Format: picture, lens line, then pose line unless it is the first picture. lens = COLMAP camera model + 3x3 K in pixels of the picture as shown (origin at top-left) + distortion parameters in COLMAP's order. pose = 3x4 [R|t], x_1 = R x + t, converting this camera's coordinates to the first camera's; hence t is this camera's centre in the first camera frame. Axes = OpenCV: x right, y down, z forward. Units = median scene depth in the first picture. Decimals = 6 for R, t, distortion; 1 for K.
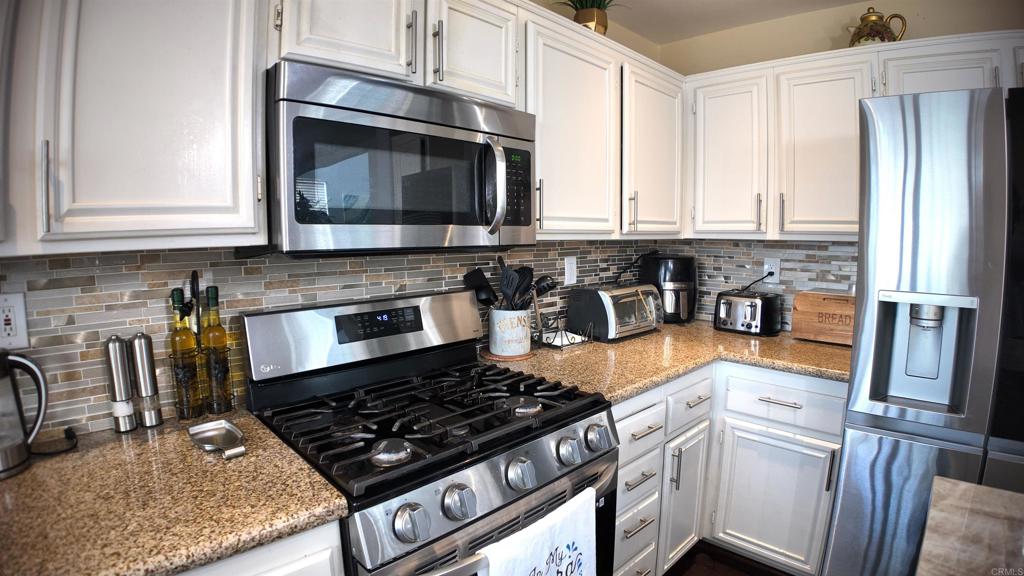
lens RADIAL K [[500.8, 0, 526.7], [0, 500.8, 292.3], [0, 0, 1]] dist [-0.123669, 0.002443]
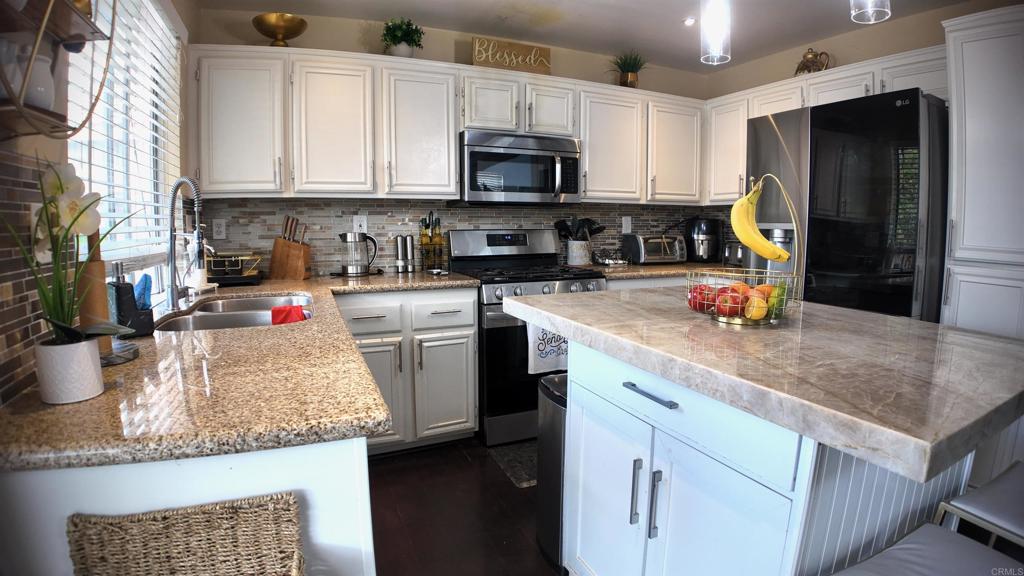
lens RADIAL K [[500.8, 0, 516.4], [0, 500.8, 294.6], [0, 0, 1]] dist [-0.123669, 0.002443]
pose [[0.931164, 0.050607, -0.361071, 0.601651], [-0.041944, 0.998614, 0.031796, 0.255536], [0.362179, -0.014462, 0.931996, -1.133716]]
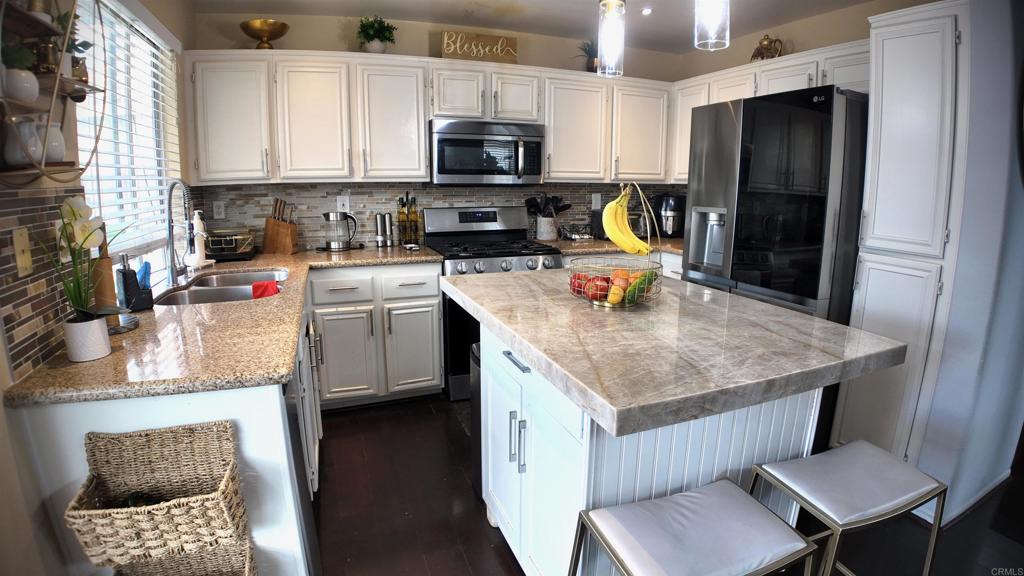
lens RADIAL K [[500.8, 0, 515.2], [0, 500.8, 294.0], [0, 0, 1]] dist [-0.123669, 0.002443]
pose [[0.913175, 0.091097, -0.397256, 0.941436], [-0.051206, 0.992621, 0.109917, 0.175084], [0.404337, -0.080032, 0.911102, -1.254067]]
